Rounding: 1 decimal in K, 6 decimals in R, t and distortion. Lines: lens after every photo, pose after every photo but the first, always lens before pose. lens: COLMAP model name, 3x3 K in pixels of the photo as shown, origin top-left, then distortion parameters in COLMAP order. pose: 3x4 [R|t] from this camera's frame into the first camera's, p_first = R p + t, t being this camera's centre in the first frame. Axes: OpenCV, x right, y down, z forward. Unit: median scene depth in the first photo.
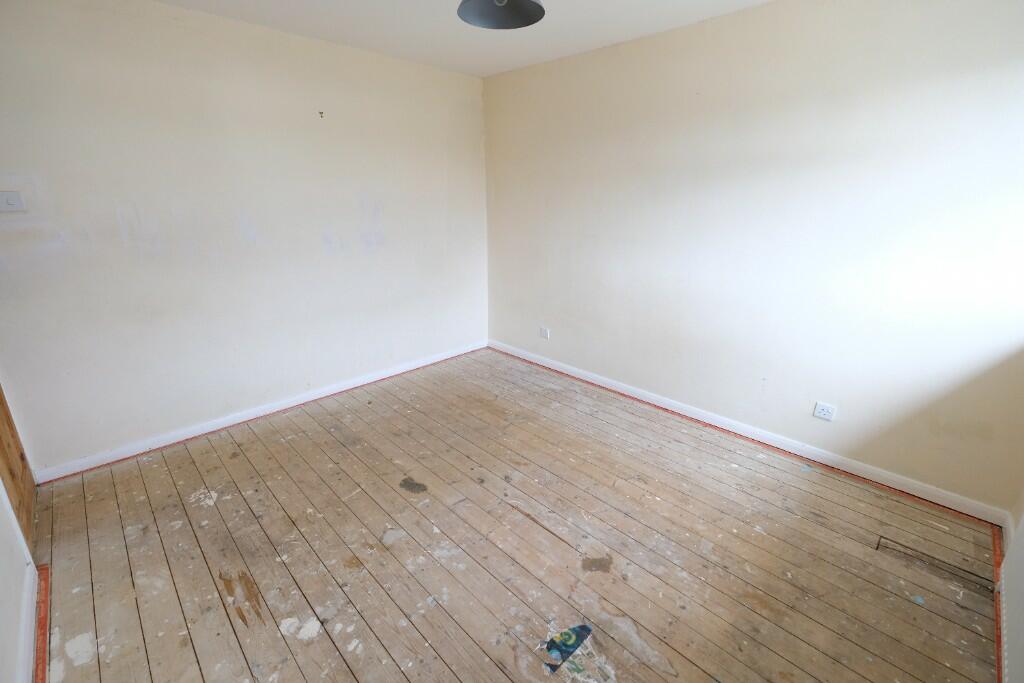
lens RADIAL K [[446.9, 0, 507.2], [0, 446.9, 346.8], [0, 0, 1]] dist [-0.002115, -0.000850]
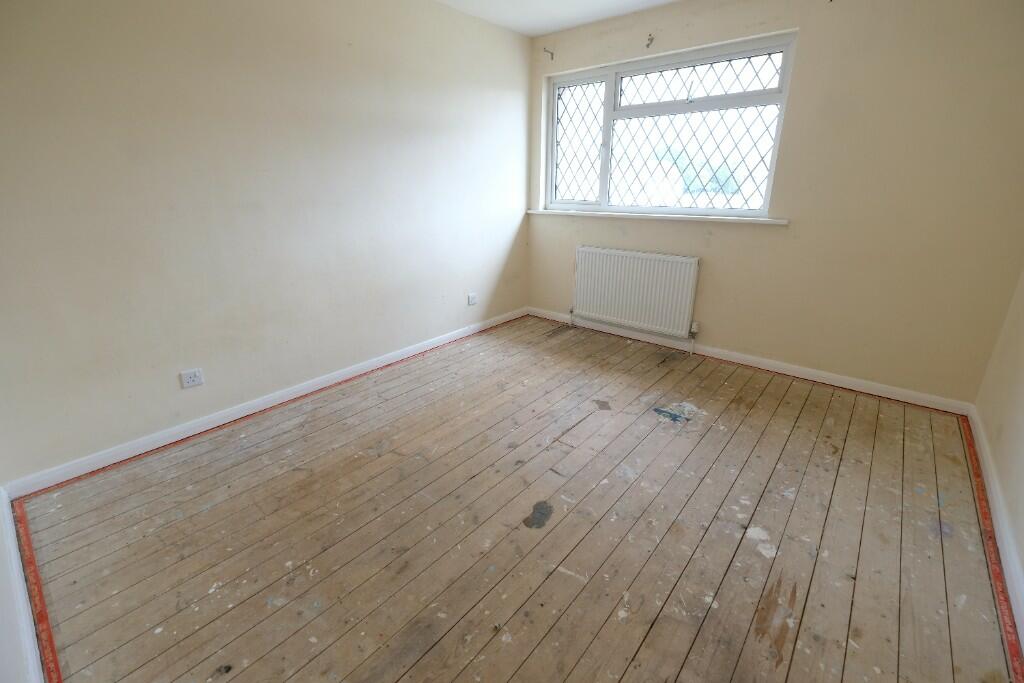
lens RADIAL K [[446.9, 0, 515.0], [0, 446.9, 346.7], [0, 0, 1]] dist [-0.002115, -0.000850]
pose [[-0.115965, -0.350500, 0.929356, -1.003246], [0.324397, 0.870994, 0.368967, -0.294286], [-0.938786, 0.344267, 0.012697, 1.131525]]
